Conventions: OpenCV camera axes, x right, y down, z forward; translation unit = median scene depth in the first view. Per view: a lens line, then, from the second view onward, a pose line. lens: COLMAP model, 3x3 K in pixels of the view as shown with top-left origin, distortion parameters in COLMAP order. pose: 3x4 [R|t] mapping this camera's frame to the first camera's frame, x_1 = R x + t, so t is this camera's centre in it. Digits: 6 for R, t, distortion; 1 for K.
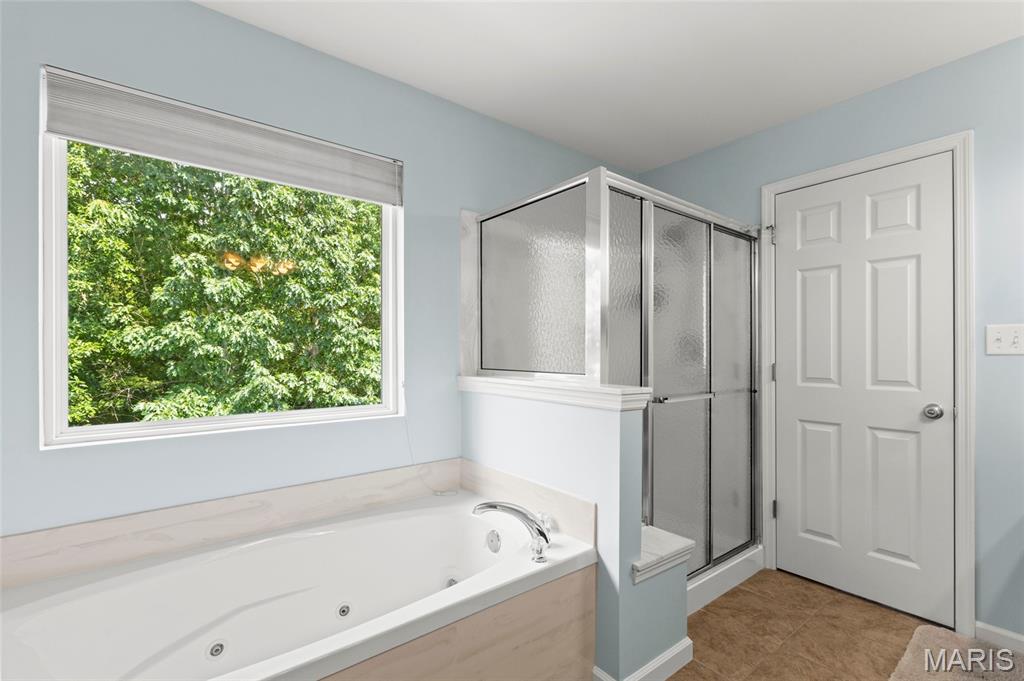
lens RADIAL K [[462.2, 0, 514.9], [0, 462.2, 339.9], [0, 0, 1]] dist [0.003010, 0.000173]
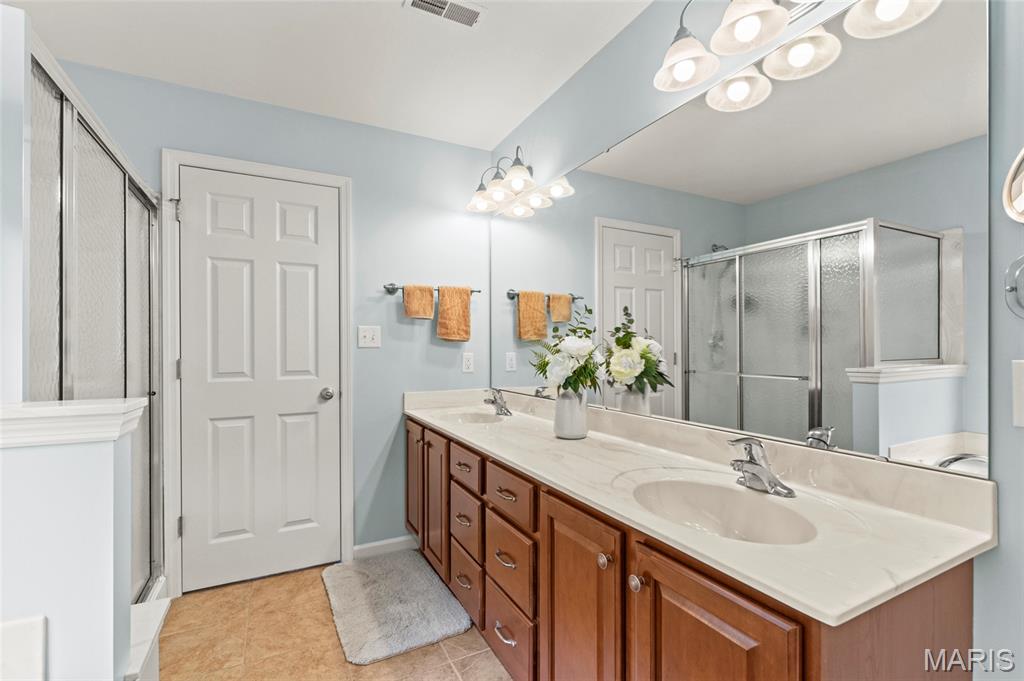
lens RADIAL K [[462.2, 0, 514.9], [0, 462.2, 339.9], [0, 0, 1]] dist [0.003010, 0.000173]
pose [[0.192410, 0.012802, 0.981231, -0.203146], [-0.025184, 0.999650, -0.008104, 0.007602], [-0.980991, -0.023152, 0.192665, 0.260351]]
